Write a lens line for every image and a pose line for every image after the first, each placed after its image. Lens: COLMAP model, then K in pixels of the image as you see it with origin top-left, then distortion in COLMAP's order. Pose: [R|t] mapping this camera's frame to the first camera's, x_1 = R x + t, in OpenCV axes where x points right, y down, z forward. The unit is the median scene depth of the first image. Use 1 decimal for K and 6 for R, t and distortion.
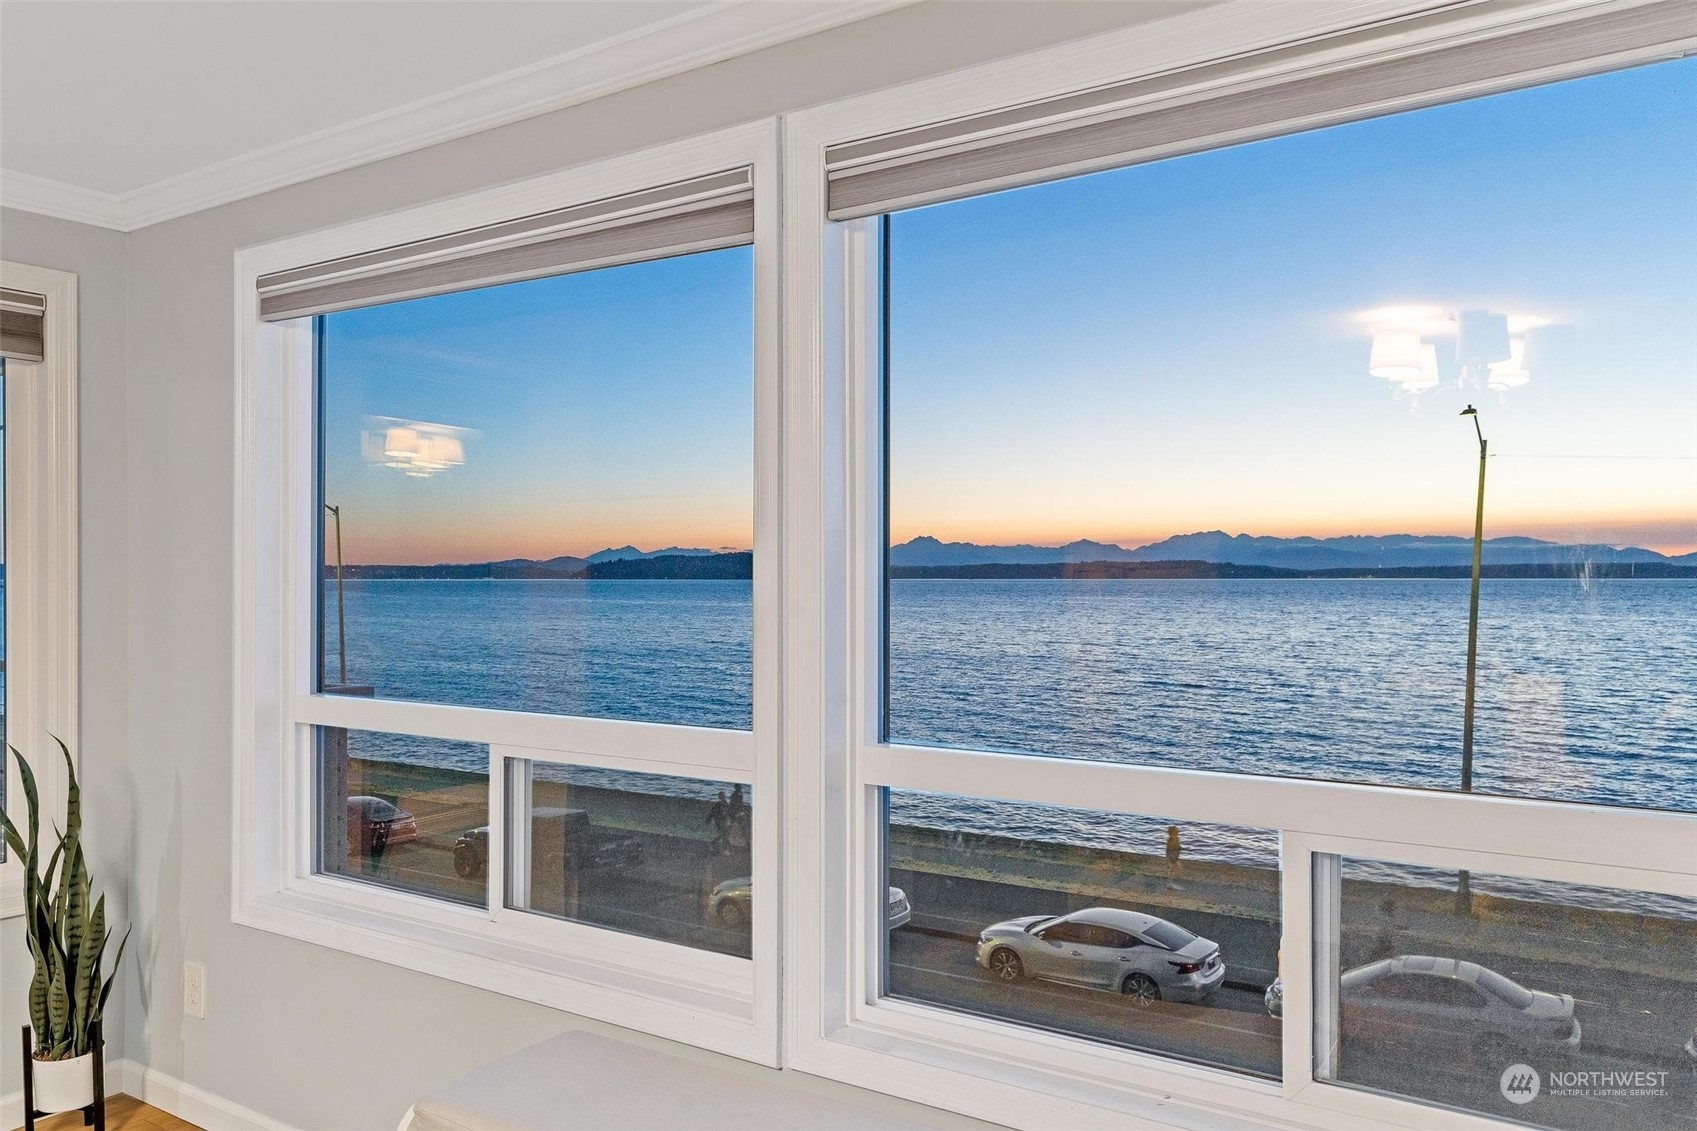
lens RADIAL K [[1283.1, 0, 848.5], [0, 1283.1, 565.5], [0, 0, 1]] dist [0.002065, 0.002686]
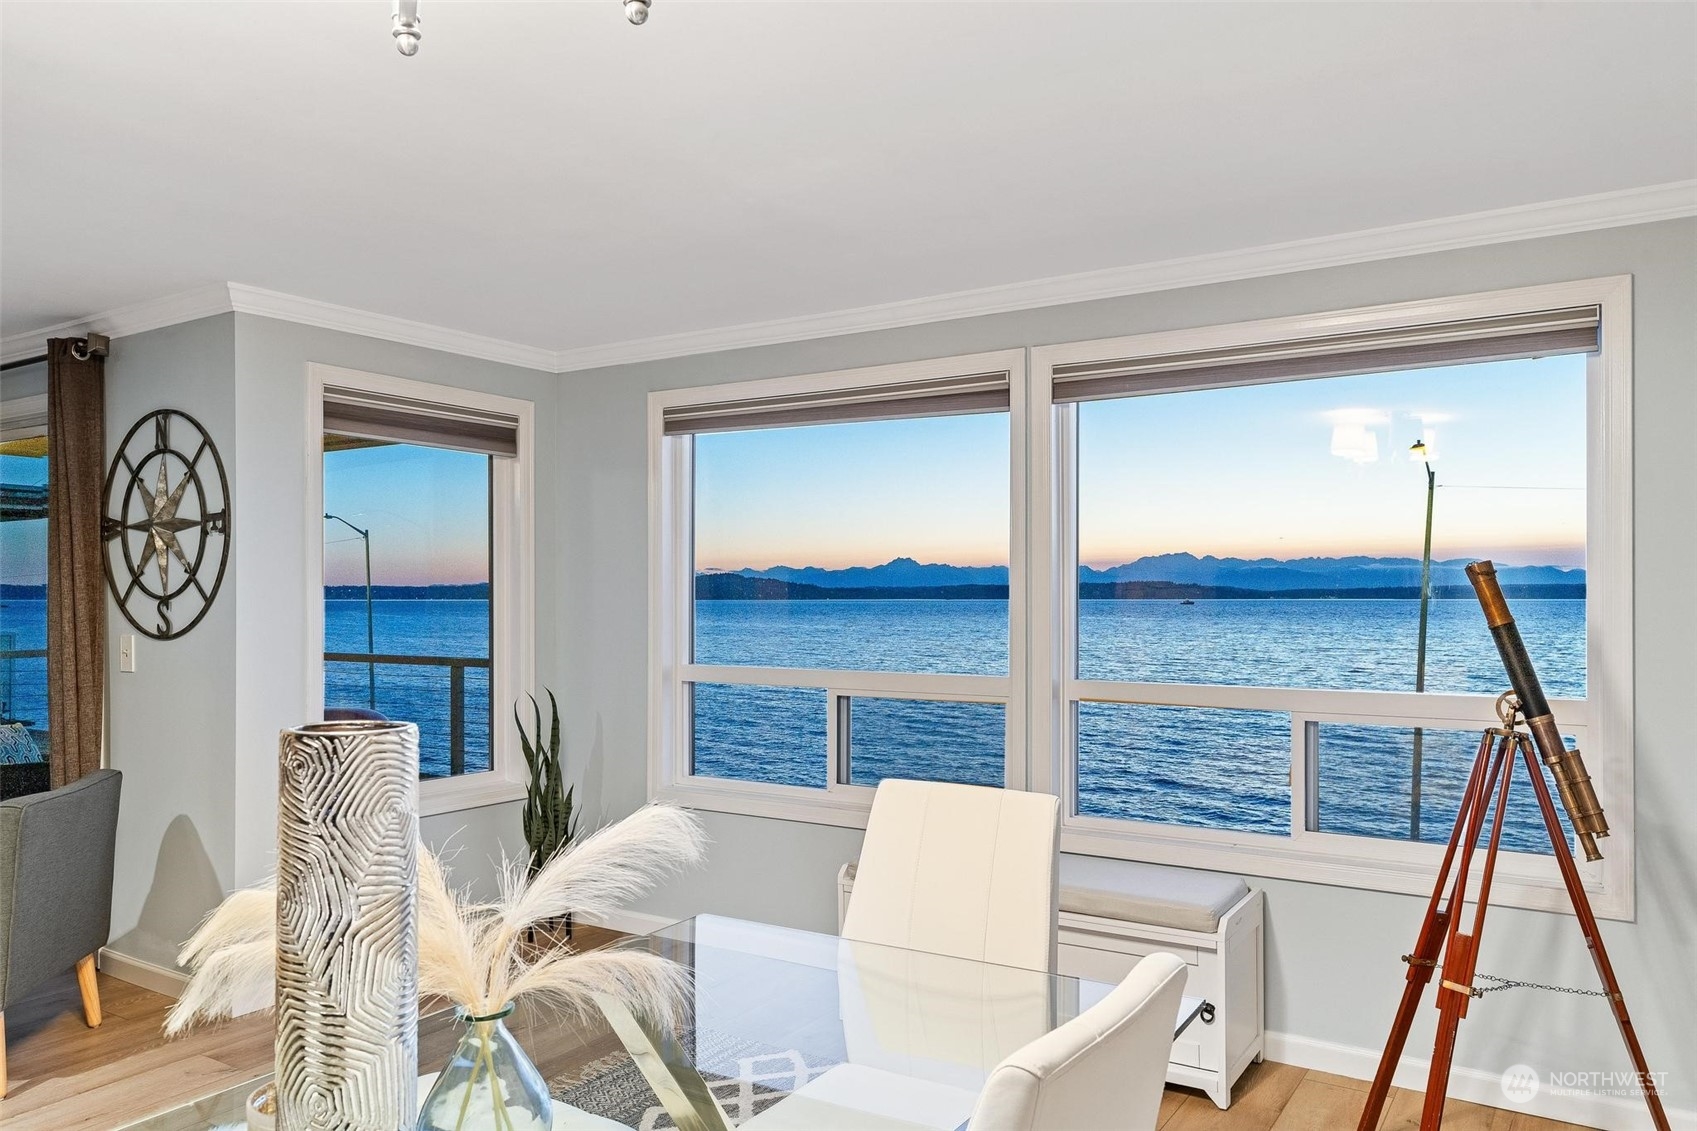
lens RADIAL K [[1343.4, 0, 846.5], [0, 1343.4, 590.7], [0, 0, 1]] dist [0.005089, 0.000932]
pose [[0.999140, -0.000036, 0.041460, -0.053703], [-0.000090, 0.999995, 0.003033, 0.000437], [-0.041460, -0.003034, 0.999136, -0.130354]]
